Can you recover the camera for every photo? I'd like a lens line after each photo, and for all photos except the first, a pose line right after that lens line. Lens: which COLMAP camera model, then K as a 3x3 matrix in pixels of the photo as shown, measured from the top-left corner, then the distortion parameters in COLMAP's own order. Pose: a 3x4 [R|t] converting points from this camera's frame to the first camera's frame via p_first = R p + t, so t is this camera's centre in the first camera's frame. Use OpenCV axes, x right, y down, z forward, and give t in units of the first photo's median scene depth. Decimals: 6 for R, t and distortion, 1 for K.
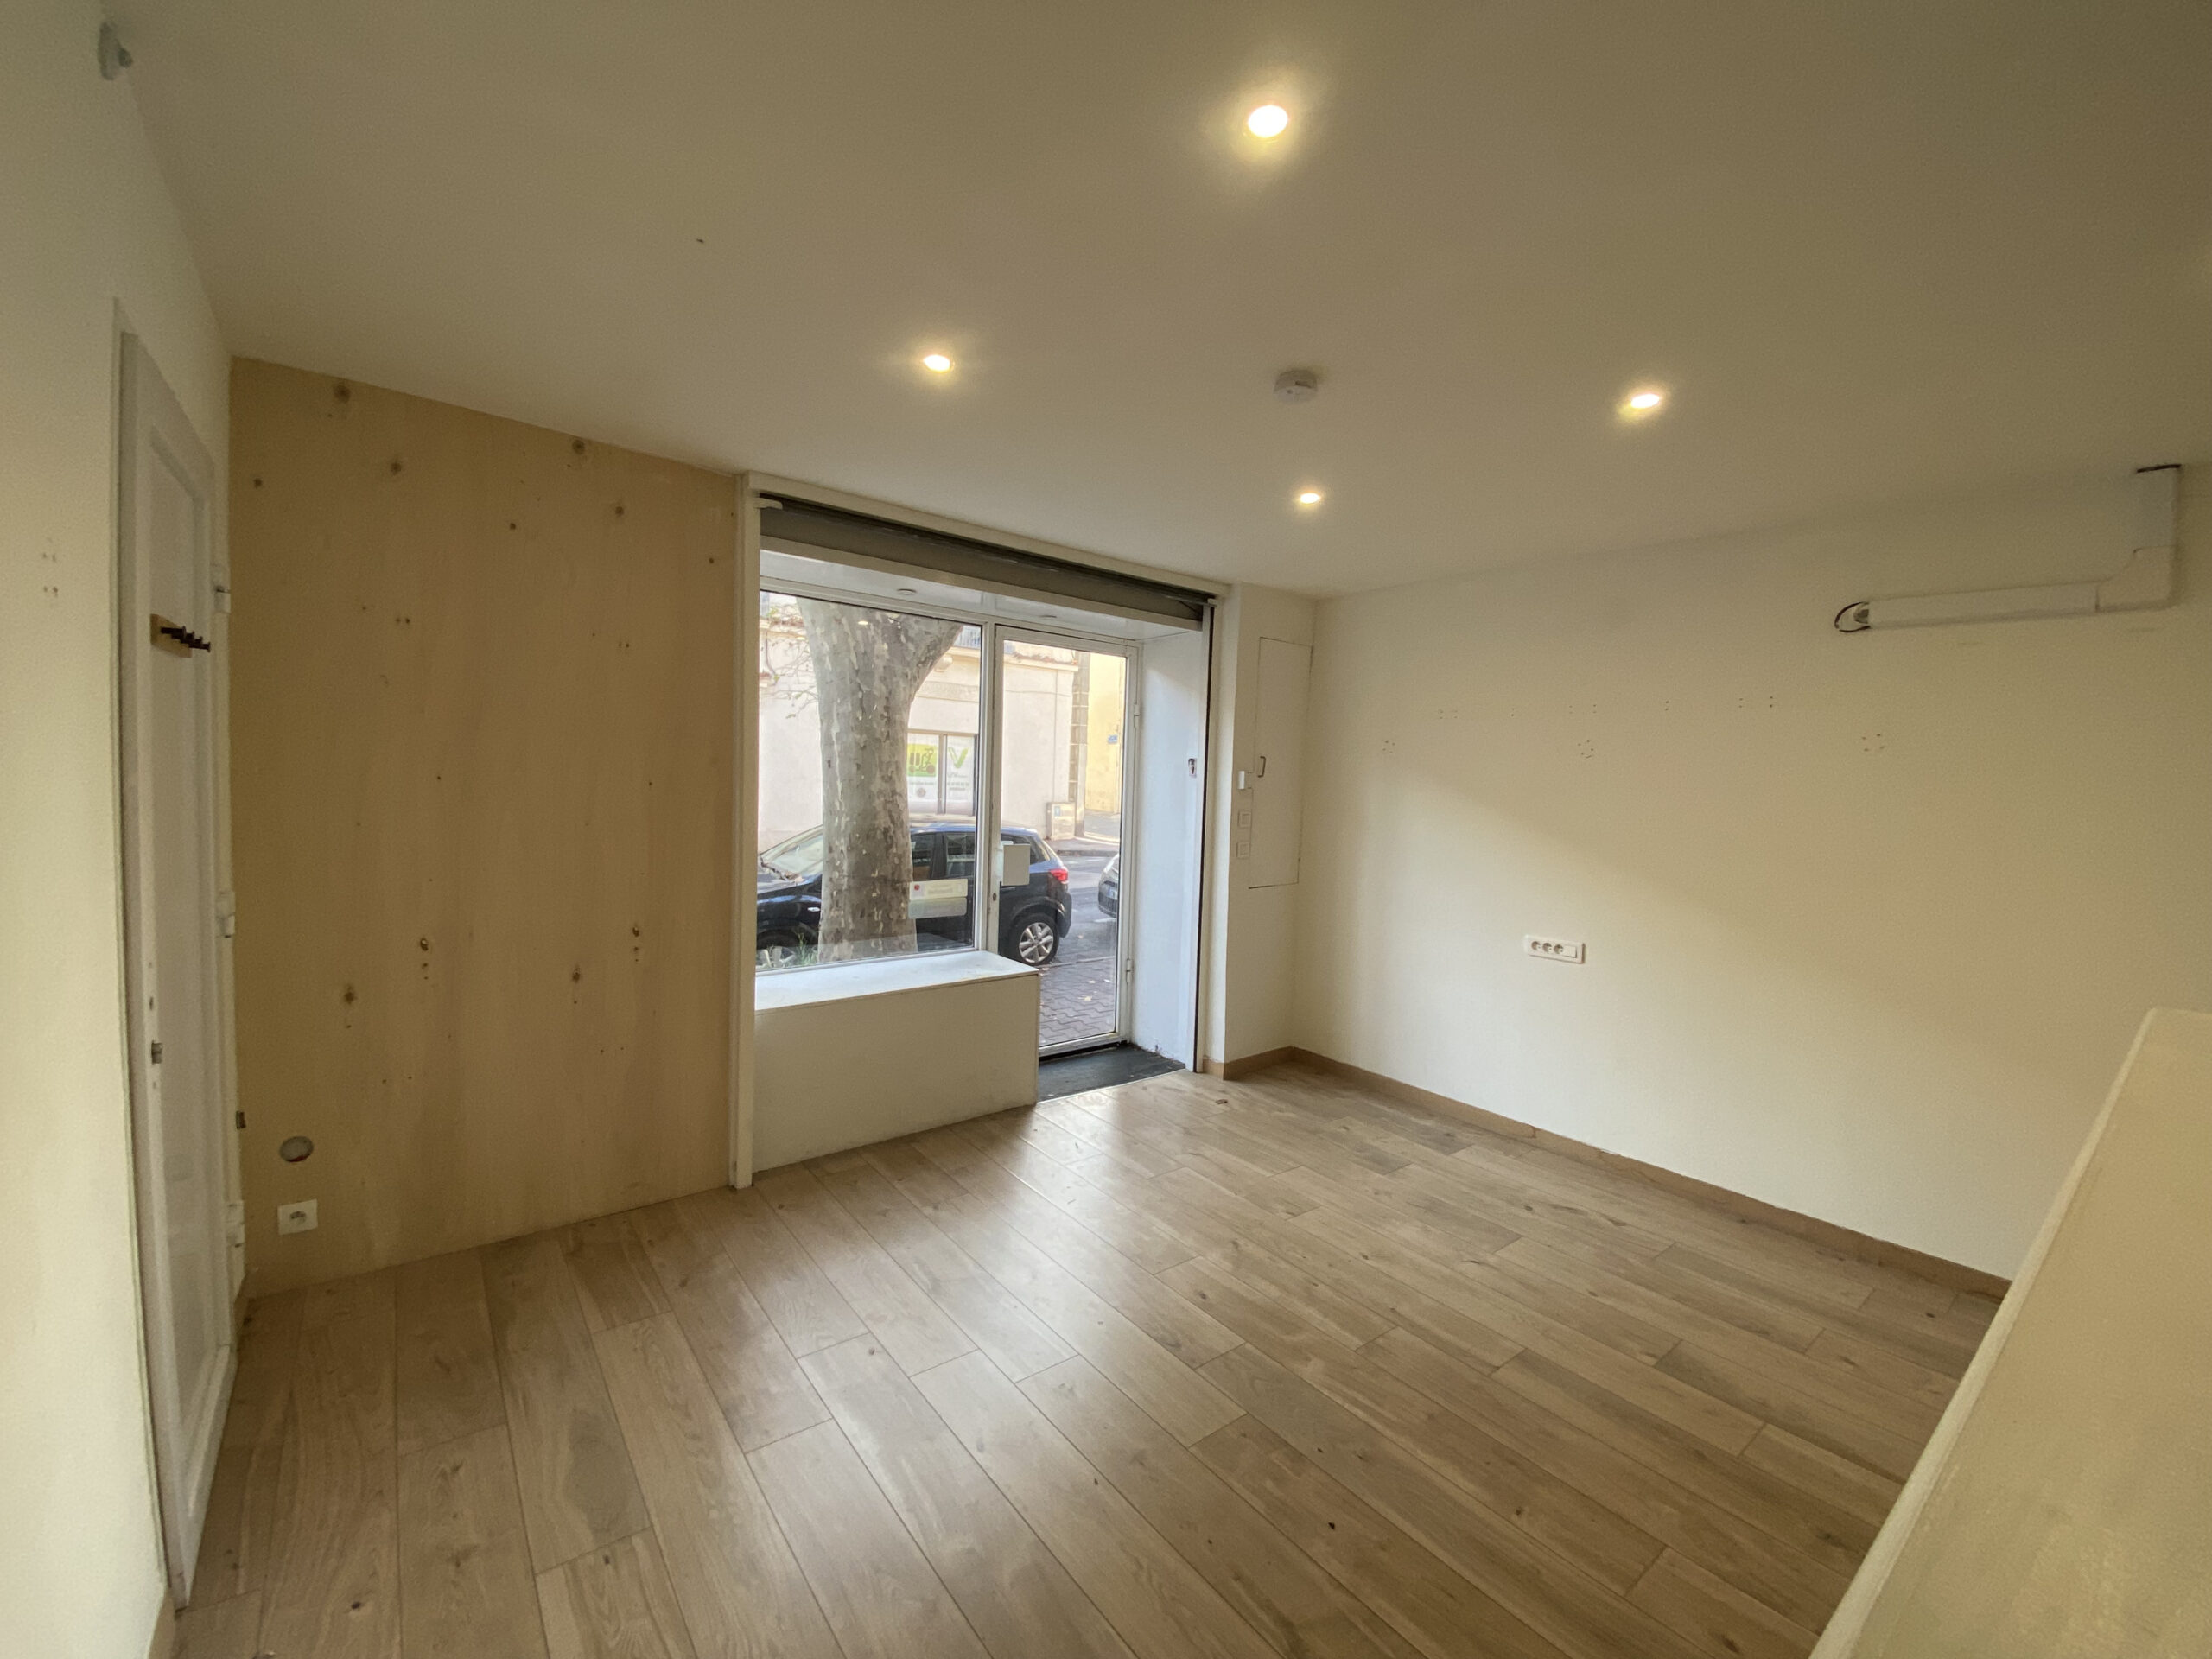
lens RADIAL K [[893.3, 0, 1101.8], [0, 893.3, 825.7], [0, 0, 1]] dist [0.028637, -0.023274]
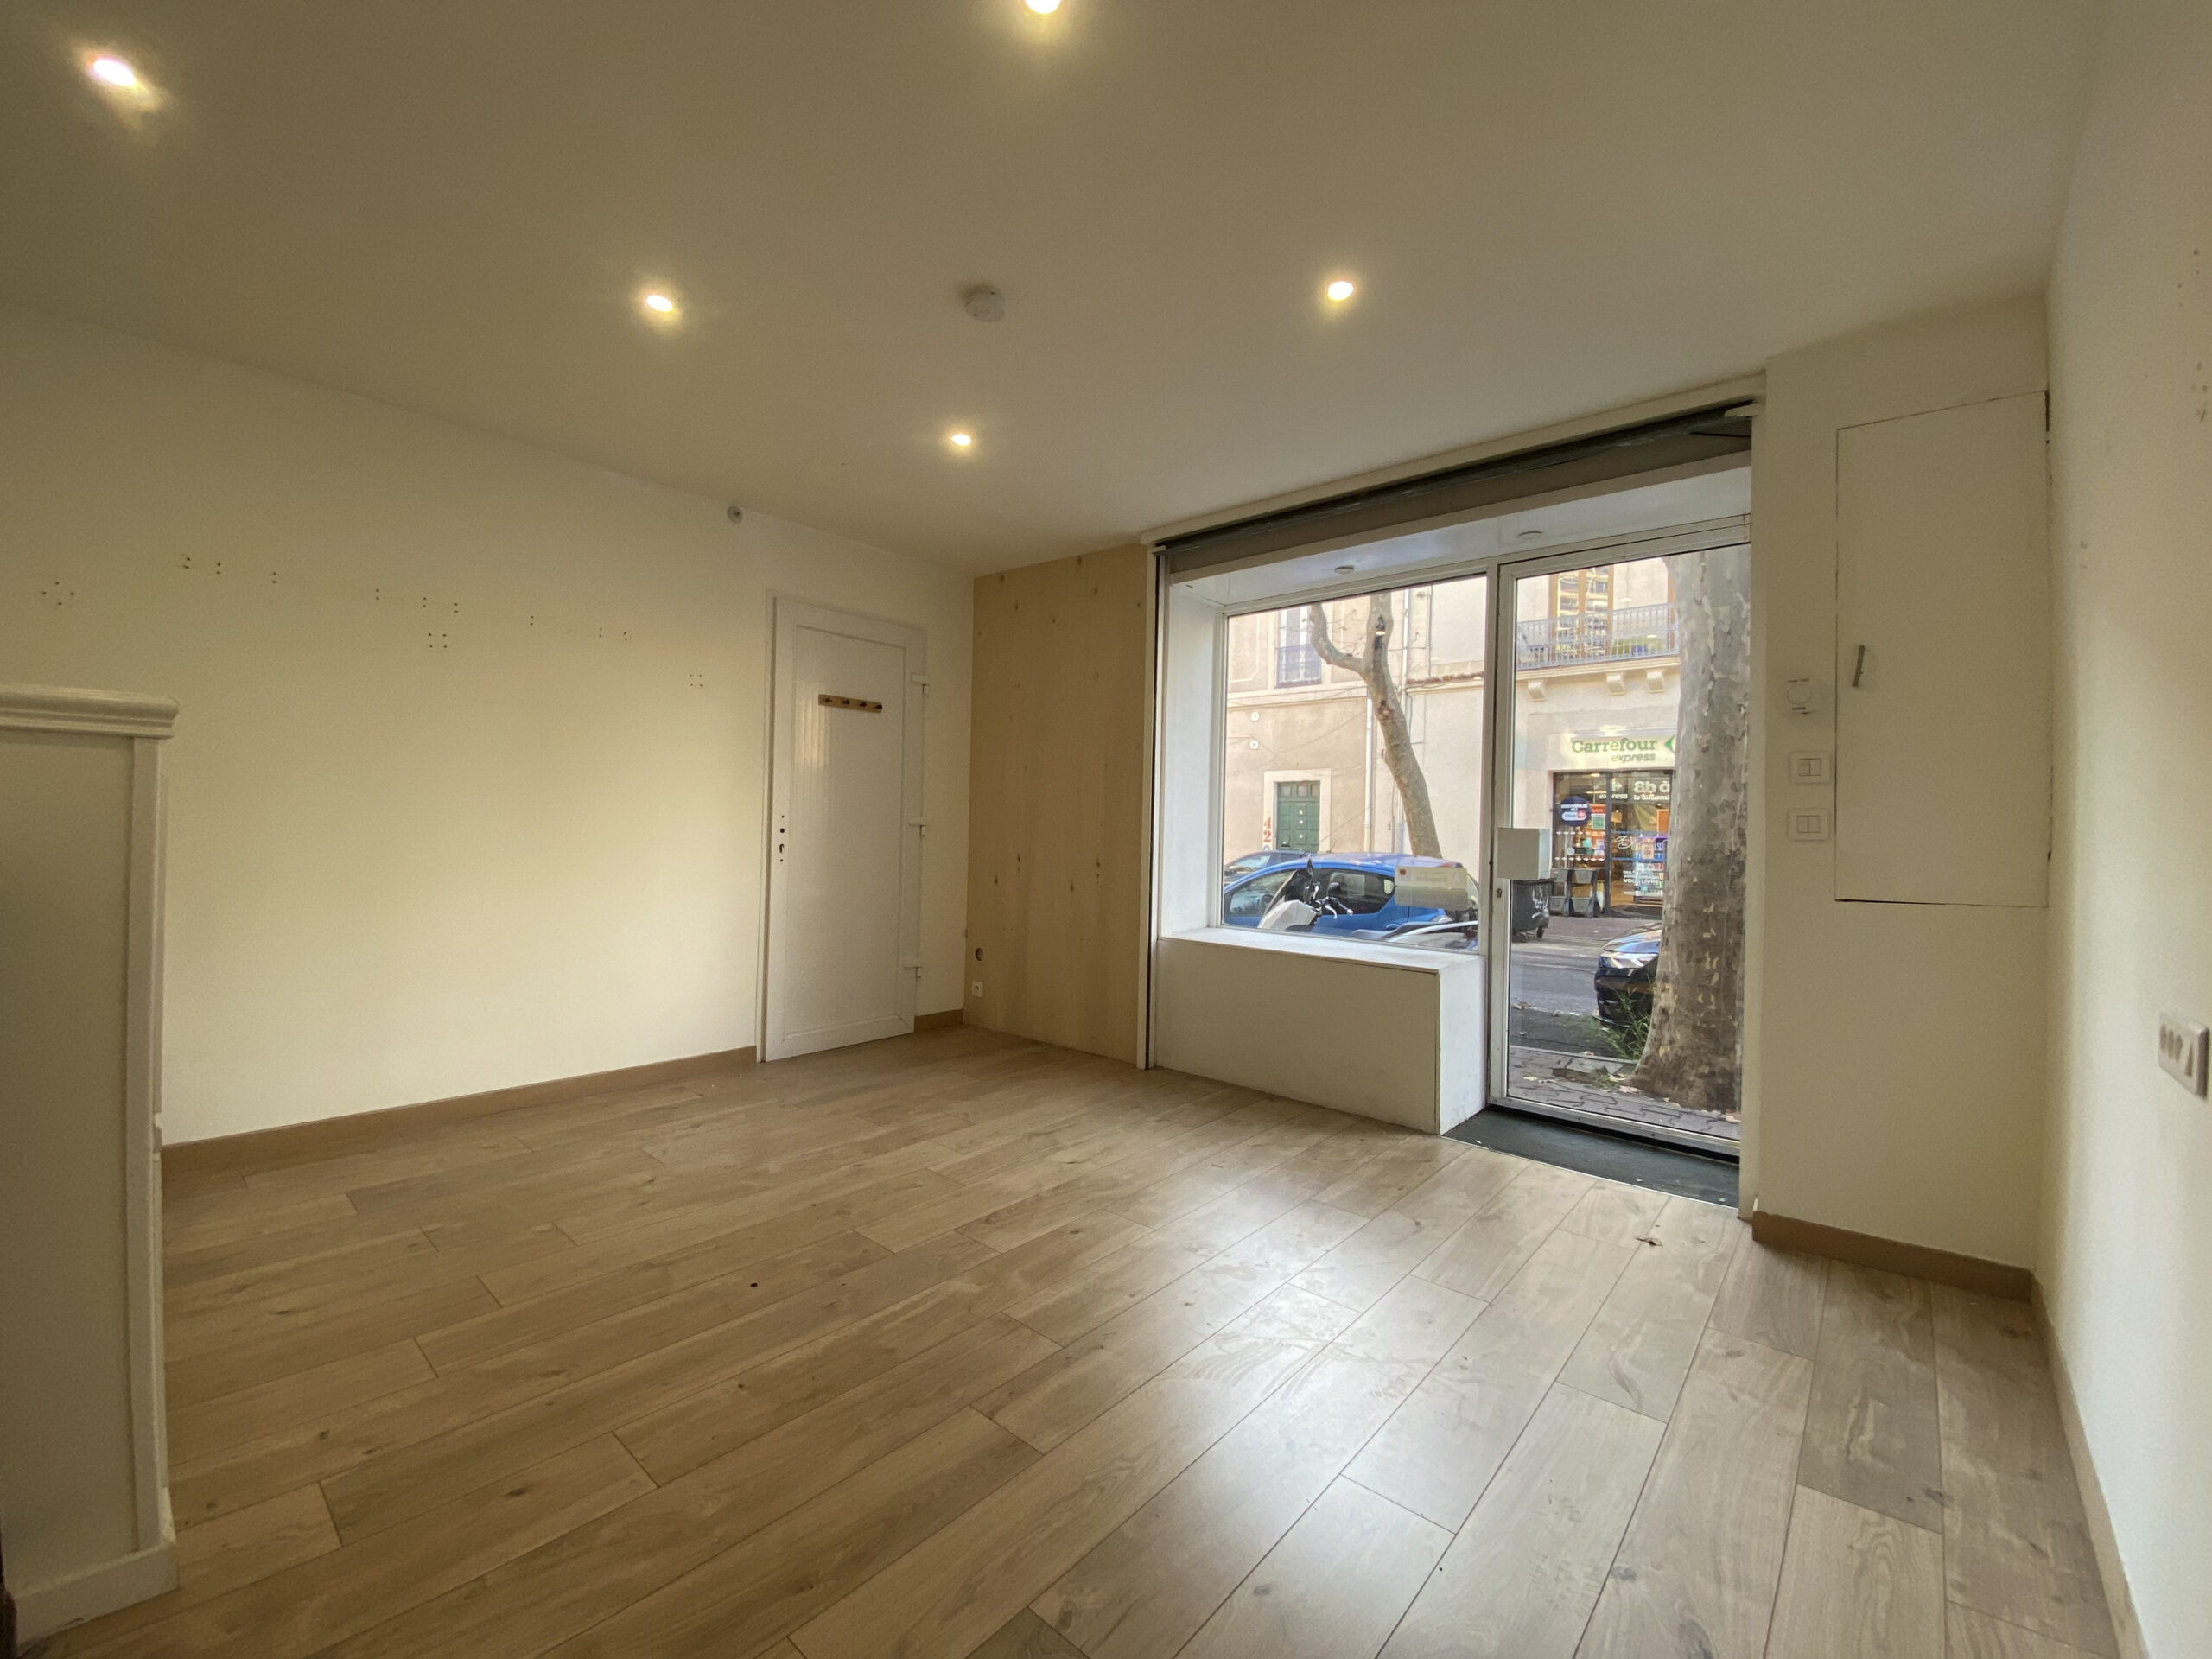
lens RADIAL K [[892.5, 0, 1106.0], [0, 892.5, 829.5], [0, 0, 1]] dist [0.056493, -0.044364]
pose [[0.187594, -0.033521, -0.981675, 0.876047], [-0.068100, 0.996569, -0.047043, 0.119744], [0.979883, 0.075677, 0.184667, 0.682093]]
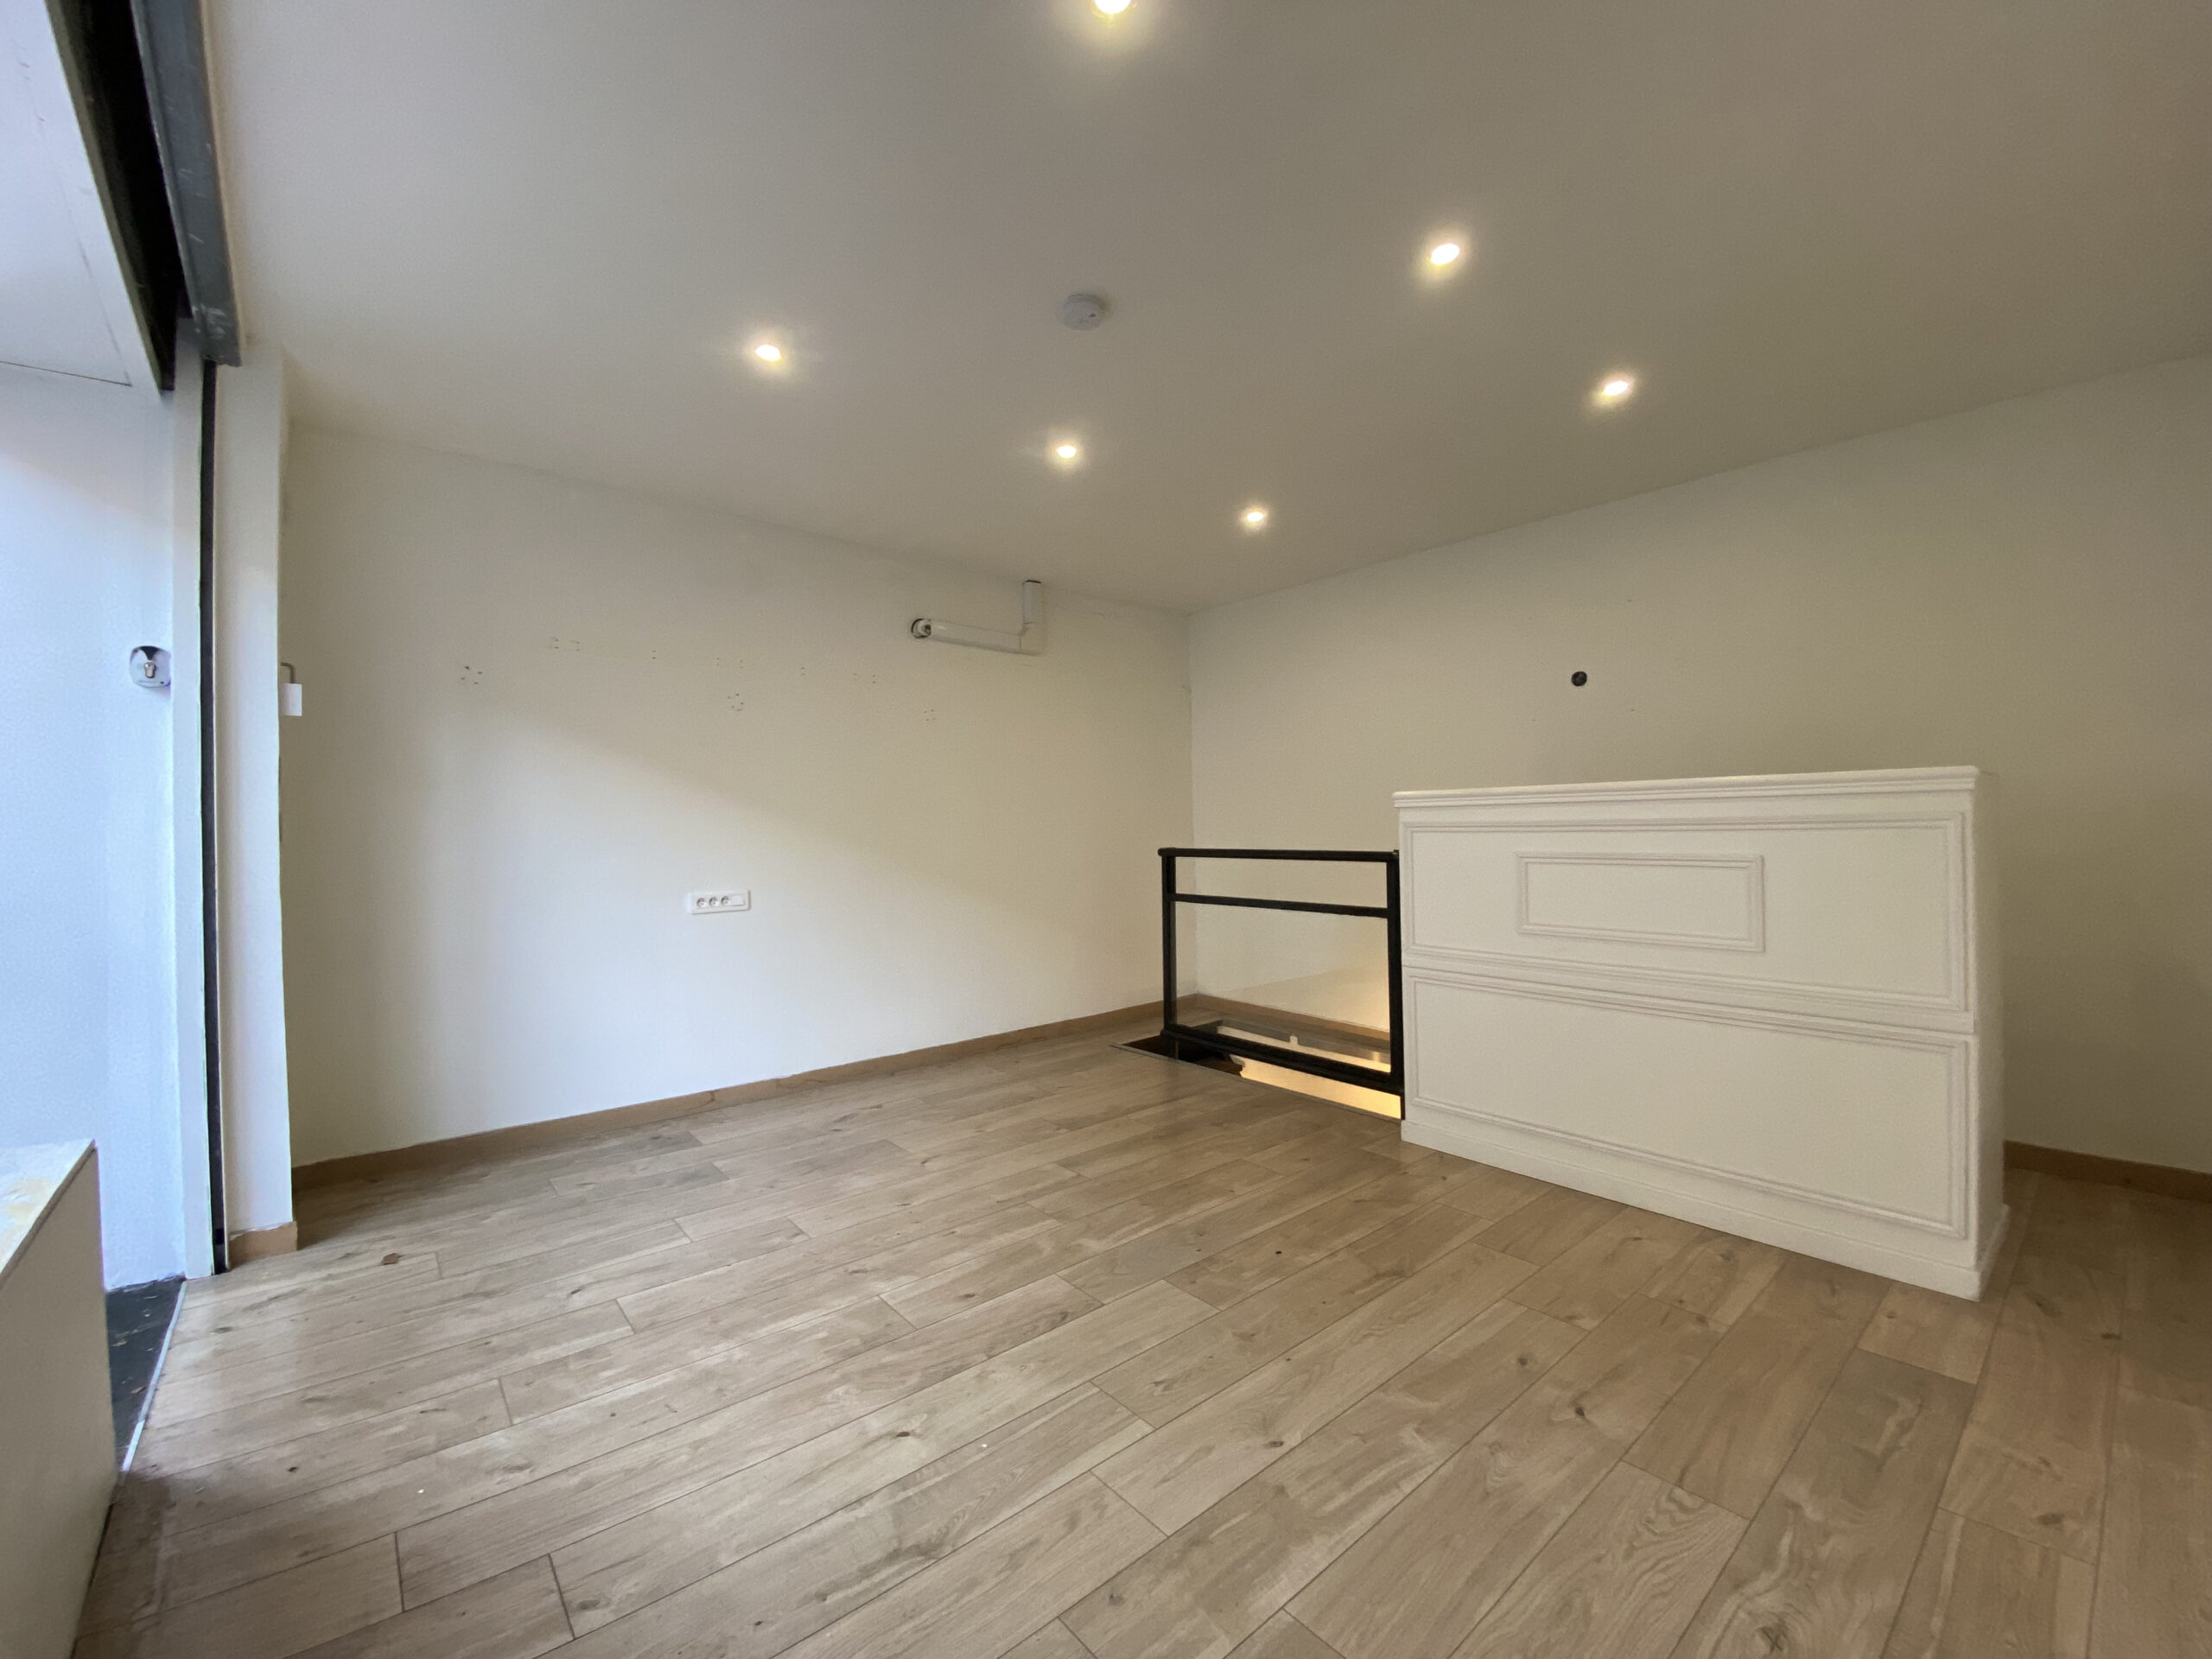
lens RADIAL K [[893.3, 0, 1101.8], [0, 893.3, 825.7], [0, 0, 1]] dist [0.028637, -0.023274]
pose [[-0.033734, -0.034603, 0.998832, -0.587992], [0.063732, 0.997292, 0.036702, 0.053184], [-0.997397, 0.064896, -0.031437, 0.722758]]
